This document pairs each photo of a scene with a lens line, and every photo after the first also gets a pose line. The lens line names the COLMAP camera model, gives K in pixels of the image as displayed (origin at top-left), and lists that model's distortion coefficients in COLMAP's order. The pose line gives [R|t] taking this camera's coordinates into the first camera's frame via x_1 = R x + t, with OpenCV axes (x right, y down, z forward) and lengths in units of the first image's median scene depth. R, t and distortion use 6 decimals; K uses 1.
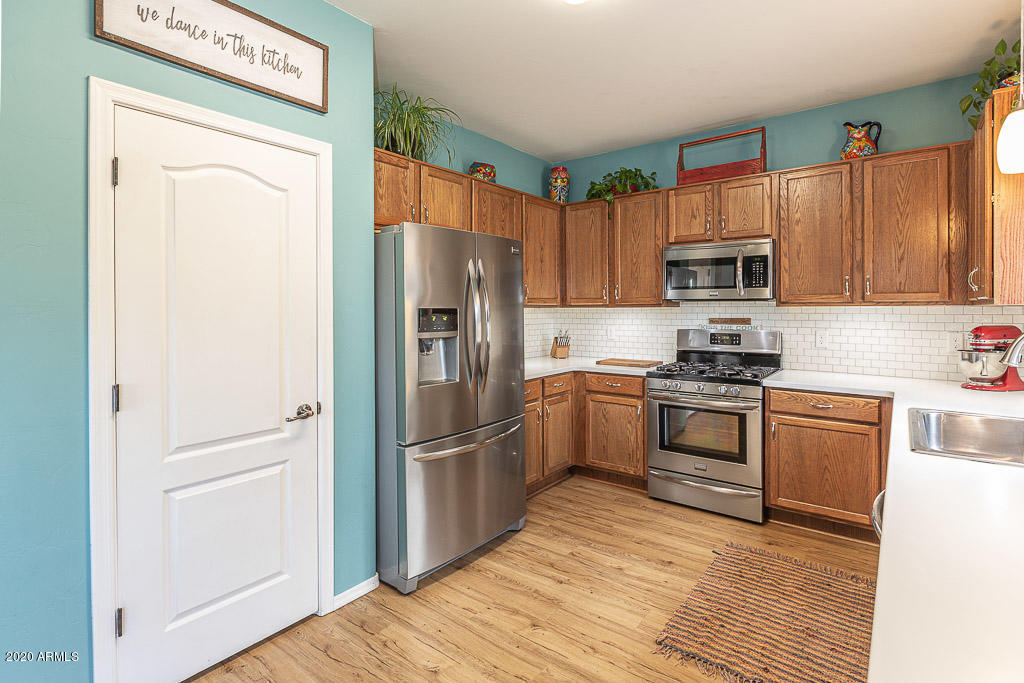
lens RADIAL K [[501.0, 0, 521.2], [0, 501.0, 309.3], [0, 0, 1]] dist [0.000470, 0.000139]
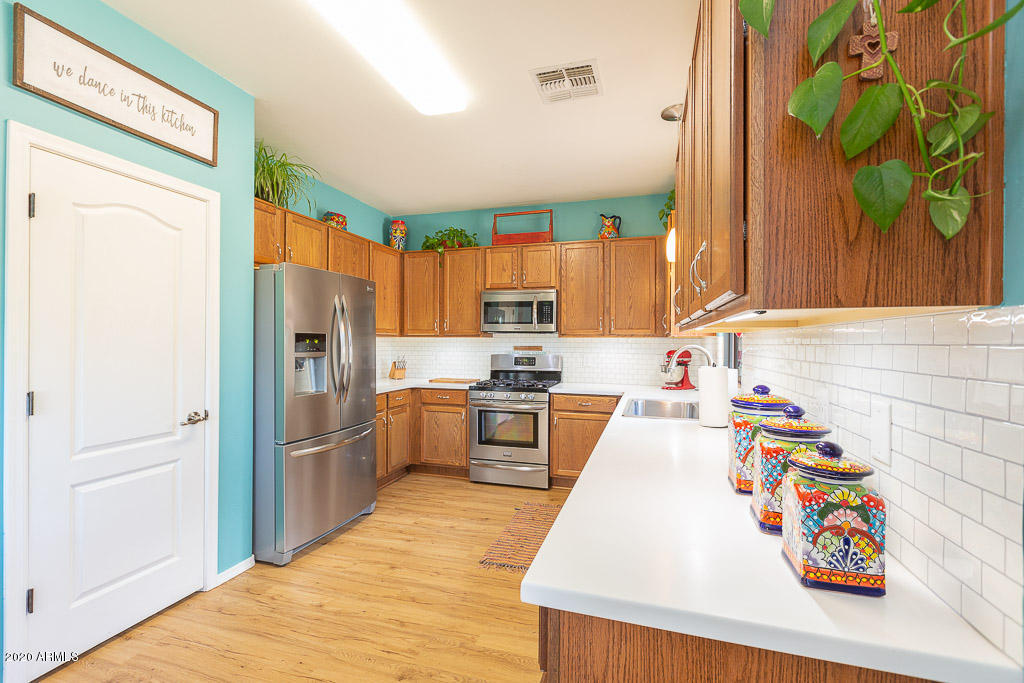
lens RADIAL K [[453.1, 0, 512.0], [0, 453.1, 341.5], [0, 0, 1]] dist [0.000633, -0.000124]
pose [[0.936315, 0.009792, 0.351025, -0.071723], [-0.008518, 0.999950, -0.005172, 0.015525], [-0.351058, 0.001853, 0.936352, -0.173121]]
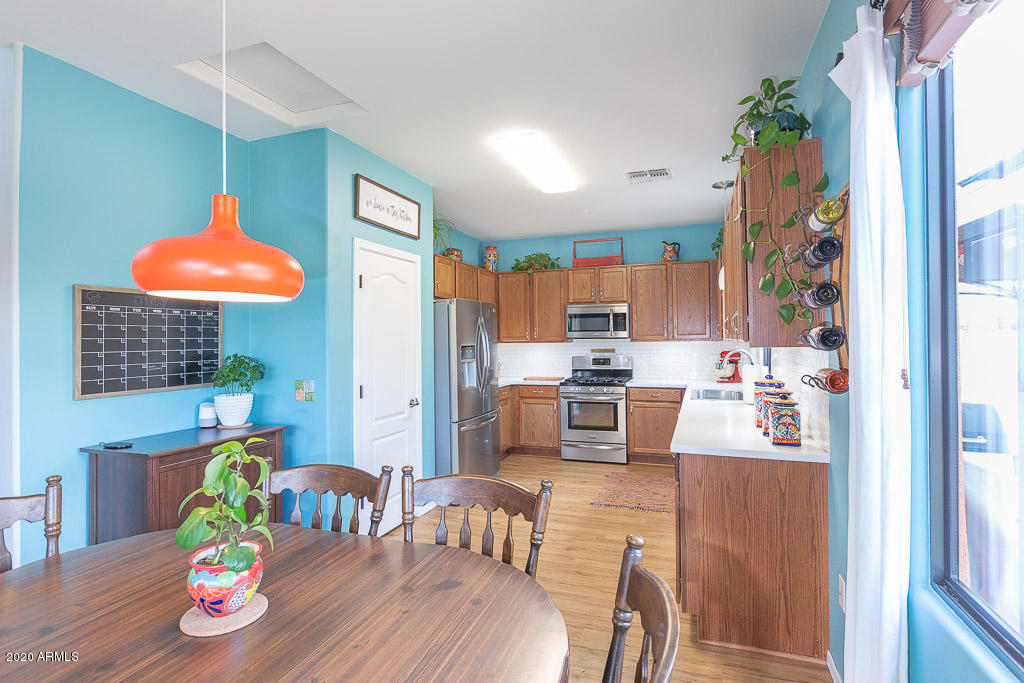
lens RADIAL K [[482.1, 0, 529.2], [0, 482.1, 332.2], [0, 0, 1]] dist [-0.000609, -0.000004]
pose [[0.951745, -0.003080, 0.306874, -0.375947], [0.009366, 0.999775, -0.019014, -0.011514], [-0.306746, 0.020970, 0.951560, -0.540529]]
